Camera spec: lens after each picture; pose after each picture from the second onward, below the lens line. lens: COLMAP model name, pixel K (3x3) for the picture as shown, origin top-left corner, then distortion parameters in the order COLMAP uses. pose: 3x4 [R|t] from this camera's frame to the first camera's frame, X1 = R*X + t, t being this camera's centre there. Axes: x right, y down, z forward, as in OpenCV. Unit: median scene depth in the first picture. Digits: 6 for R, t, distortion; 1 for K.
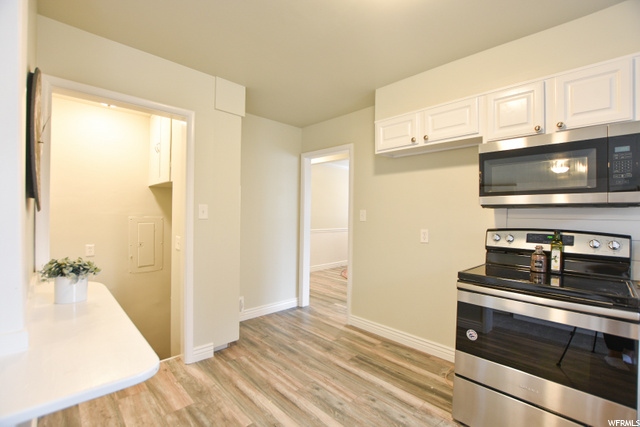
lens RADIAL K [[283.5, 0, 320.0], [0, 283.5, 213.5], [0, 0, 1]] dist [-0.002516, -0.000330]
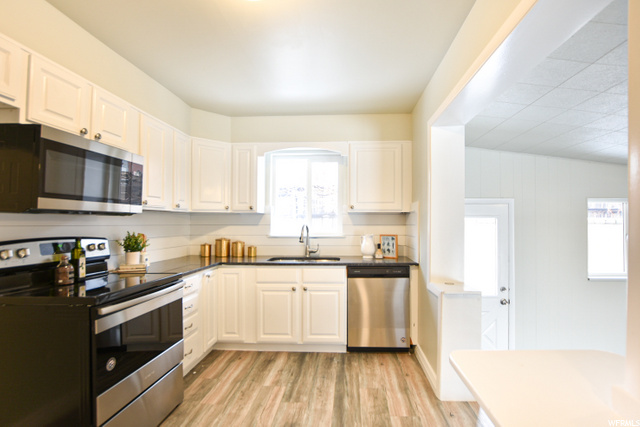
lens RADIAL K [[311.7, 0, 337.5], [0, 311.7, 221.7], [0, 0, 1]] dist [-0.015654, -0.000243]
pose [[-0.691894, 0.000746, 0.721998, -0.493994], [-0.004166, 0.999979, -0.005025, 0.006214], [-0.721987, -0.006484, -0.691877, 0.966230]]
